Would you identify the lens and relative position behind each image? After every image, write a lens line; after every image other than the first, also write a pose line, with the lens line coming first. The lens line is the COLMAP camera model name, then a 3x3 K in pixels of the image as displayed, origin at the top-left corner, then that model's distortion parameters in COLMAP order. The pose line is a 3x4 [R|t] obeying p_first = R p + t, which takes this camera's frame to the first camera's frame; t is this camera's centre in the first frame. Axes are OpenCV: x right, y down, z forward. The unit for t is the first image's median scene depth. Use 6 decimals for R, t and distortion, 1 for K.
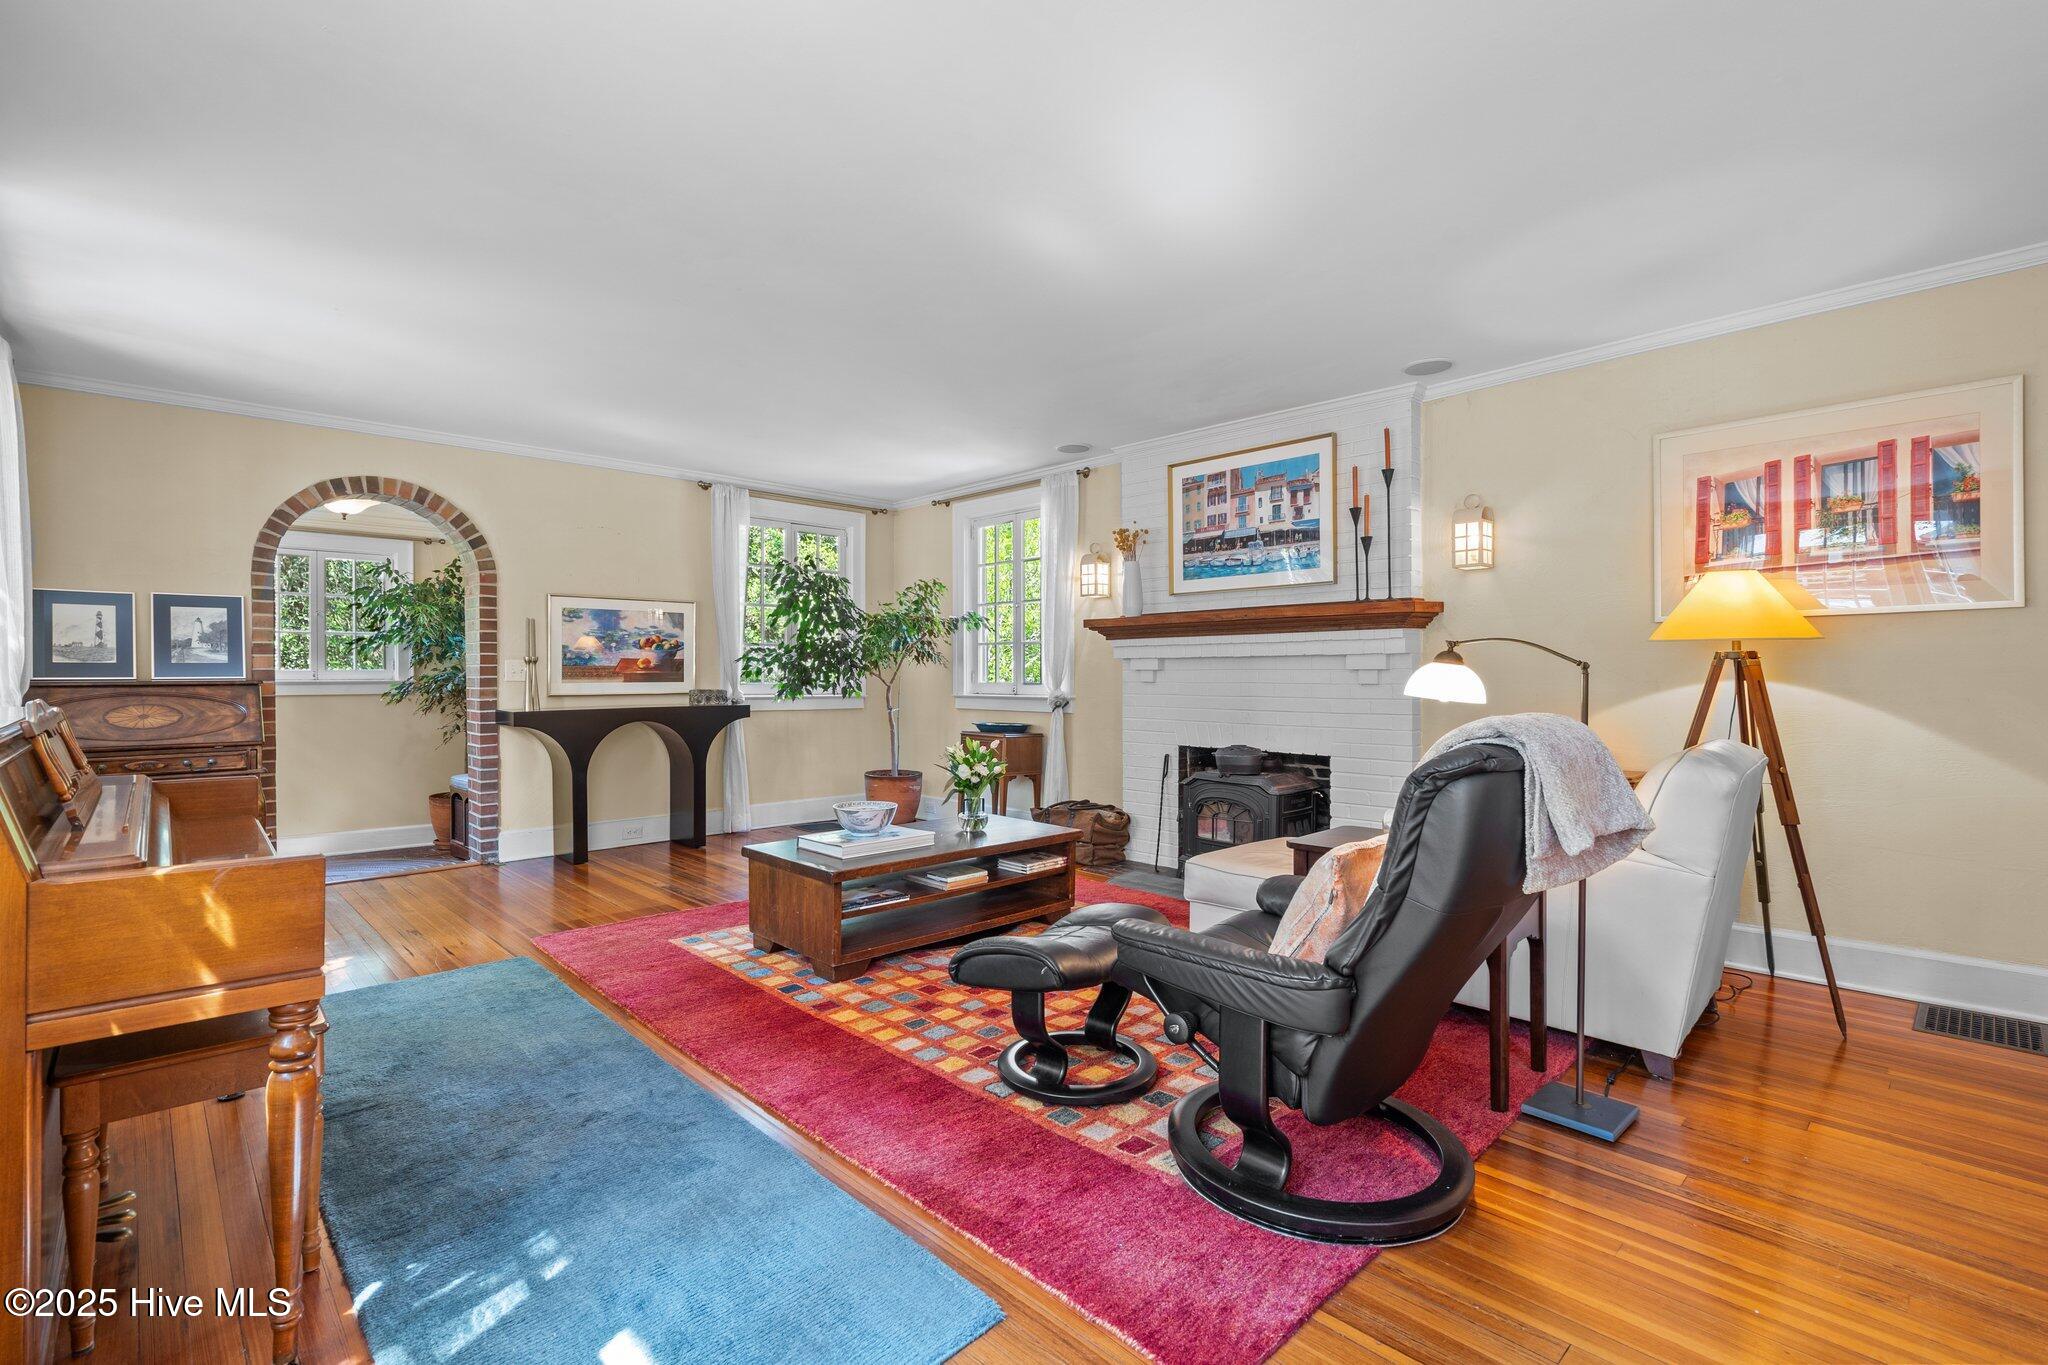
lens RADIAL K [[935.8, 0, 1016.3], [0, 935.8, 676.0], [0, 0, 1]] dist [-0.001561, 0.001372]
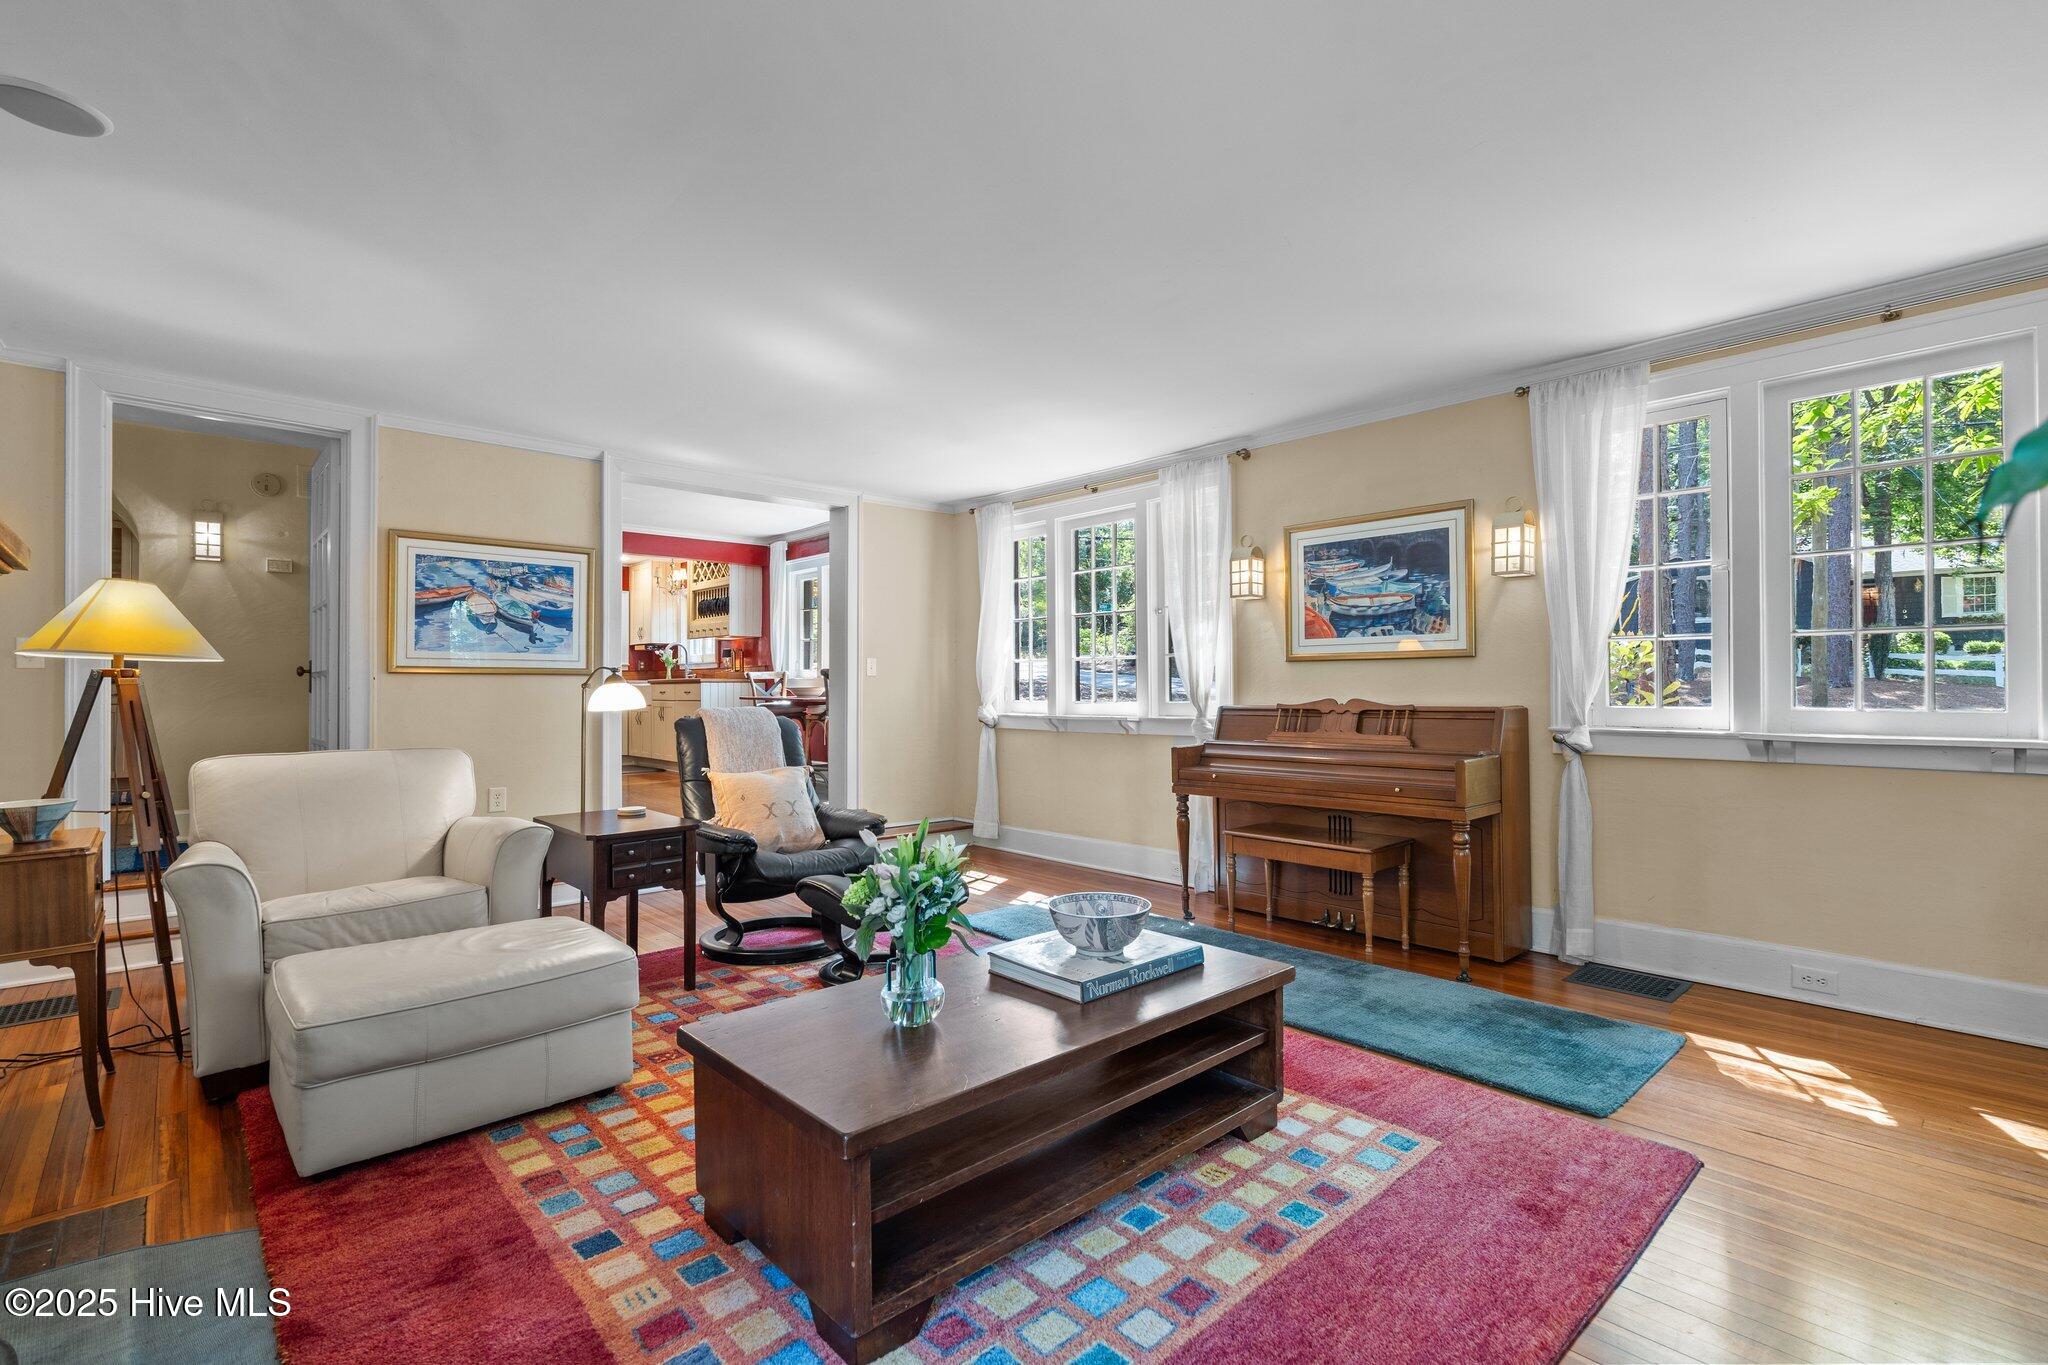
lens RADIAL K [[935.8, 0, 1027.1], [0, 935.8, 675.4], [0, 0, 1]] dist [-0.001561, 0.001372]
pose [[-0.999891, 0.003801, 0.014250, -0.097184], [0.003703, 0.999970, -0.006861, -0.007926], [-0.014275, -0.006807, -0.999875, 1.308313]]
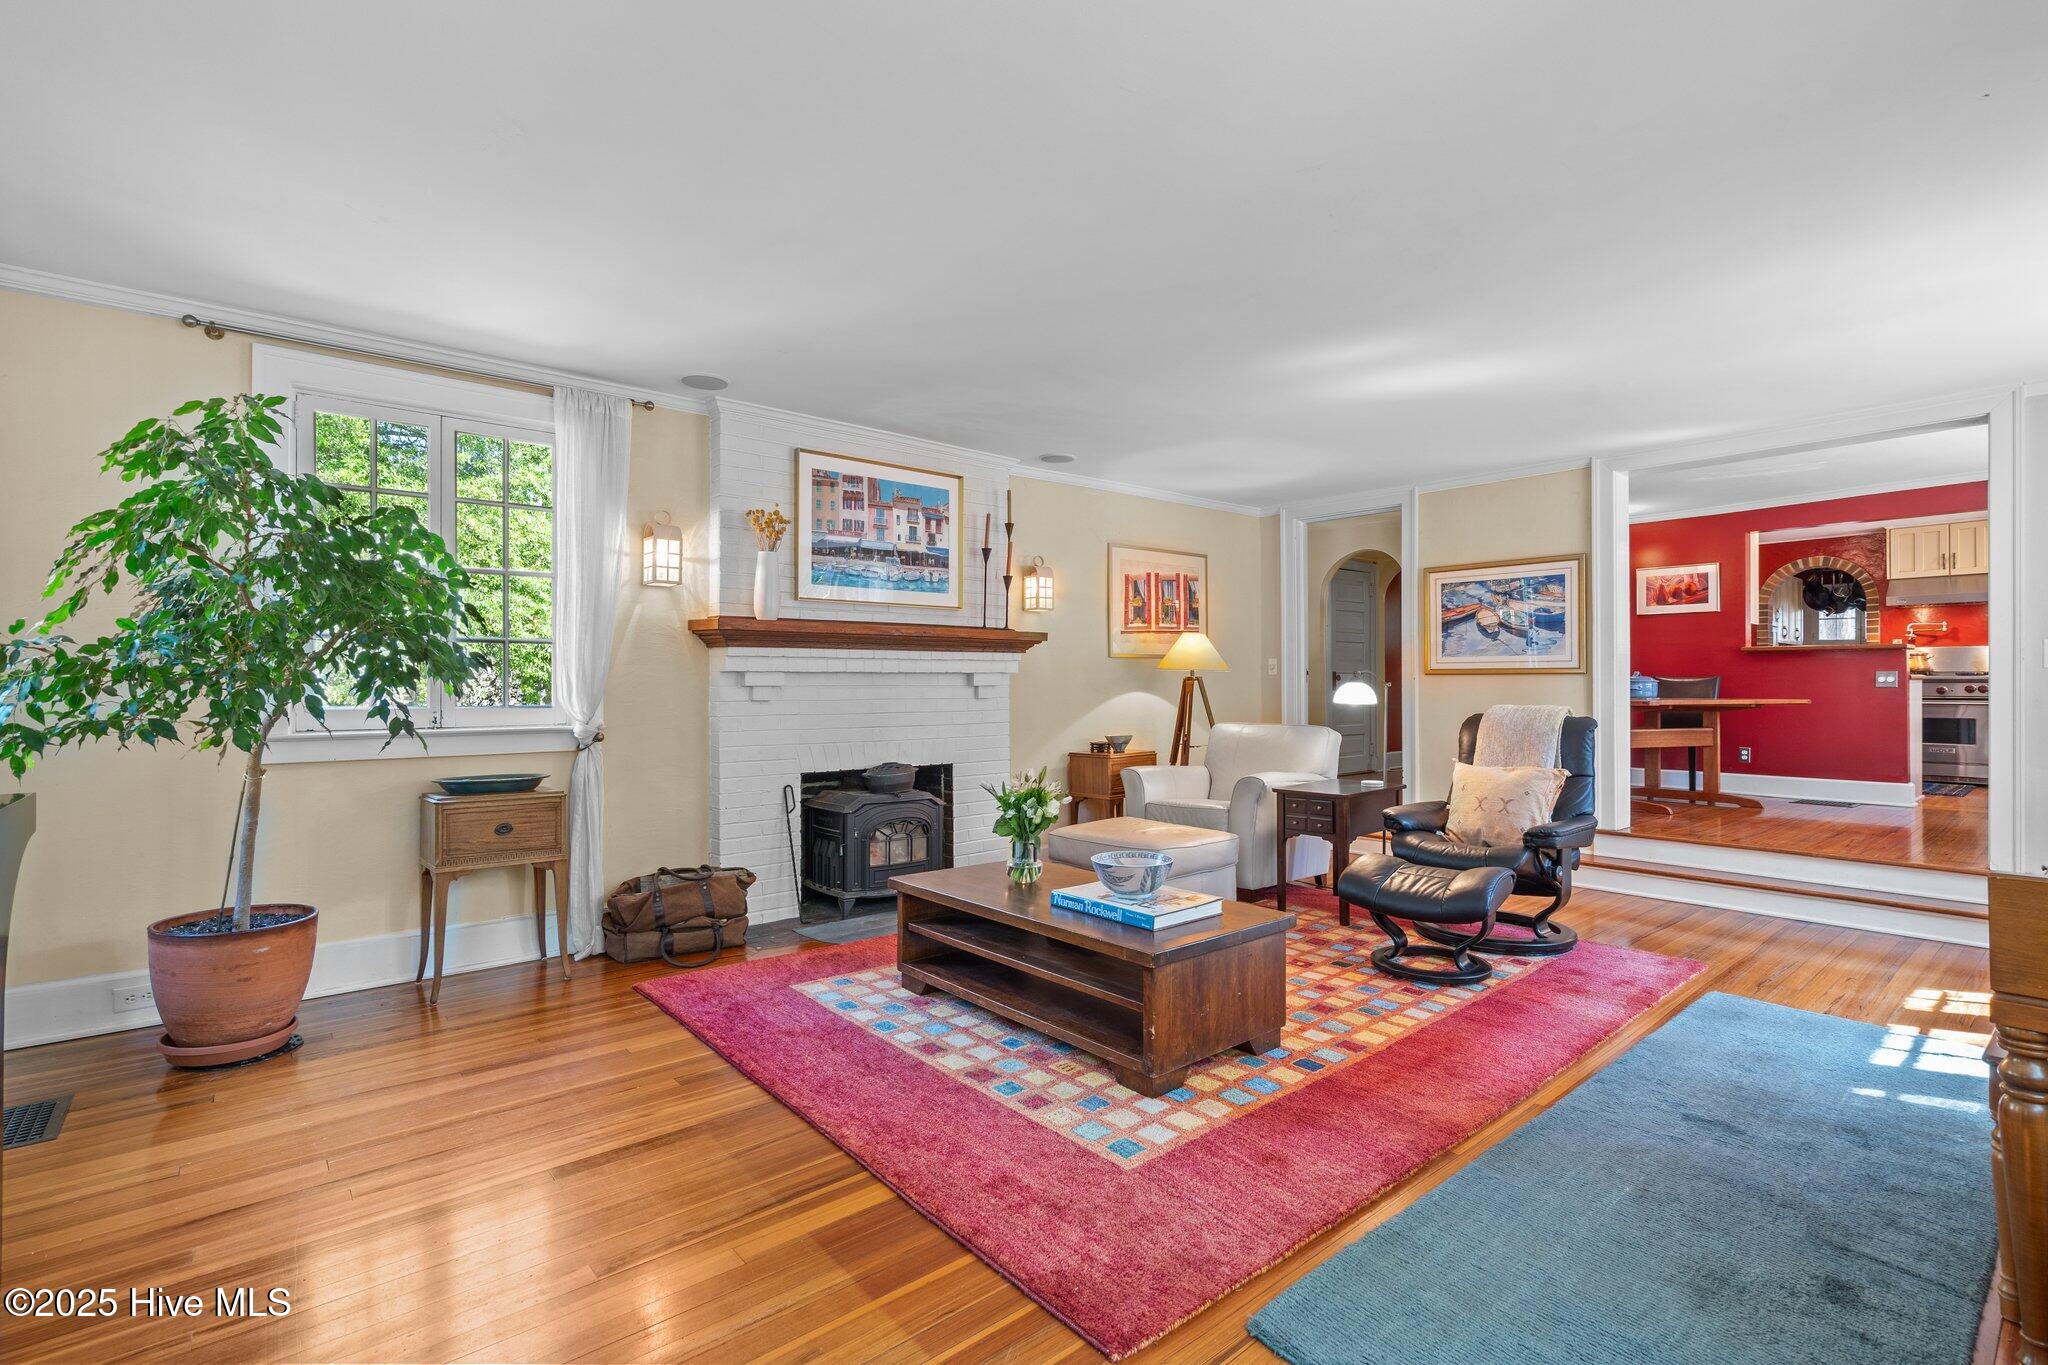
lens RADIAL K [[935.8, 0, 1019.1], [0, 935.8, 680.3], [0, 0, 1]] dist [-0.001561, 0.001372]
pose [[0.058859, 0.004820, 0.998255, -0.768136], [0.005052, 0.999974, -0.005126, -0.007158], [-0.998254, 0.005345, 0.058834, 0.844102]]
